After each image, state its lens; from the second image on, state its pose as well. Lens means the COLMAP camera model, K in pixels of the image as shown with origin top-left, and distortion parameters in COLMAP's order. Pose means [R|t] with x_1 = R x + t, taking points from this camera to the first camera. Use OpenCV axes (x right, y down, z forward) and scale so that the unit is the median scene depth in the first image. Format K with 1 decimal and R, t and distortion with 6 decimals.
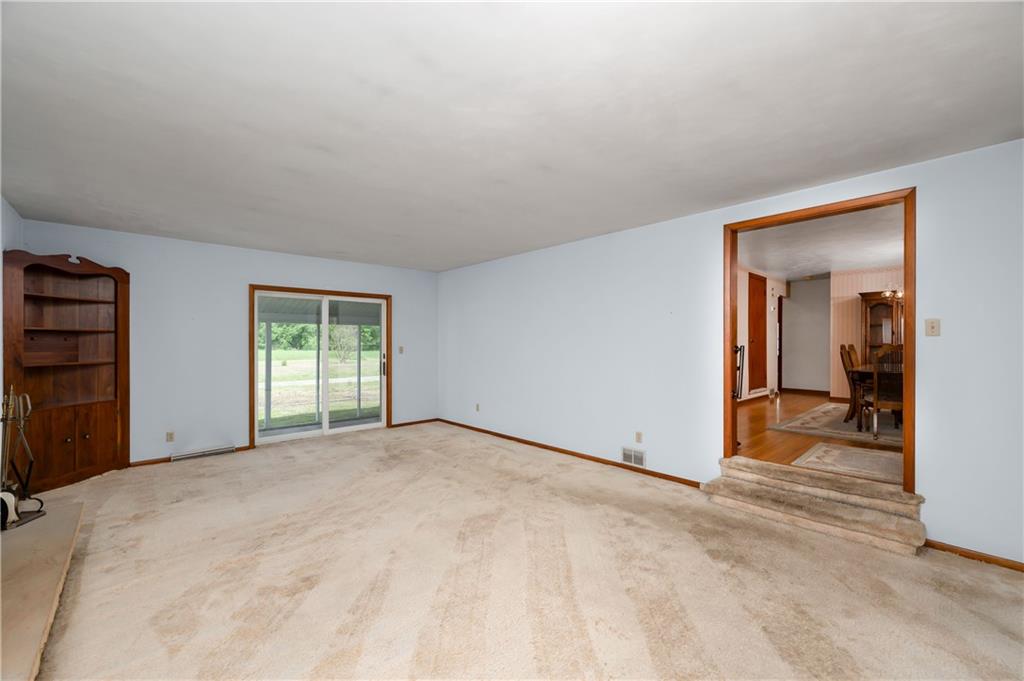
lens RADIAL K [[419.2, 0, 514.9], [0, 419.2, 343.2], [0, 0, 1]] dist [-0.000414, -0.000096]
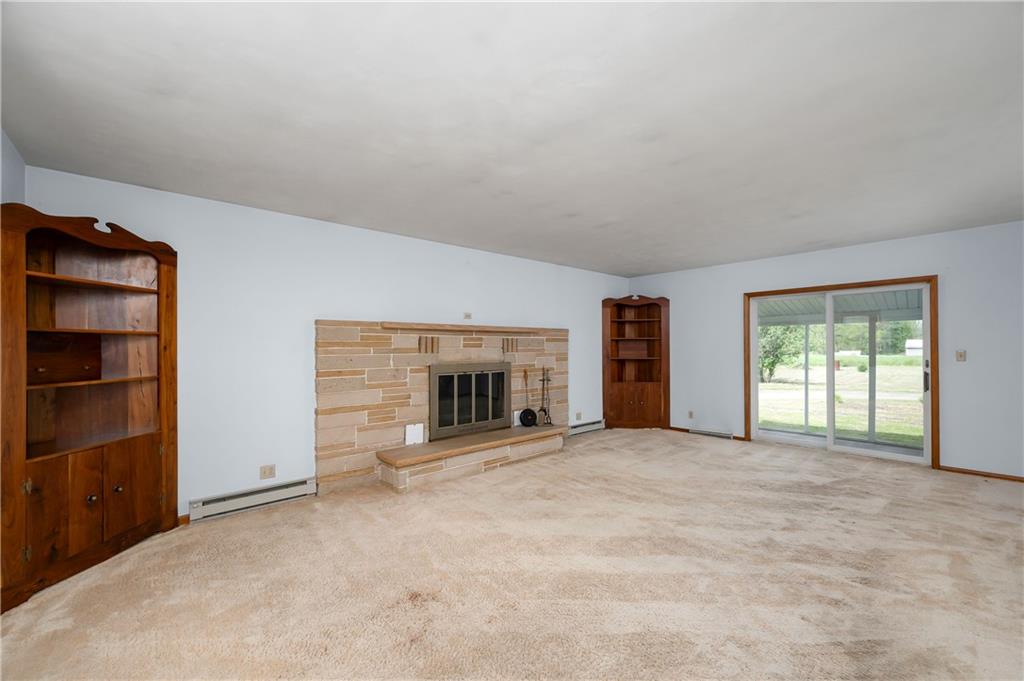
lens RADIAL K [[419.2, 0, 515.1], [0, 419.2, 343.5], [0, 0, 1]] dist [-0.000414, -0.000096]
pose [[-0.024050, -0.008914, -0.999671, 0.500608], [0.000869, 0.999960, -0.008938, 0.002854], [0.999710, -0.001083, -0.024042, 0.411962]]
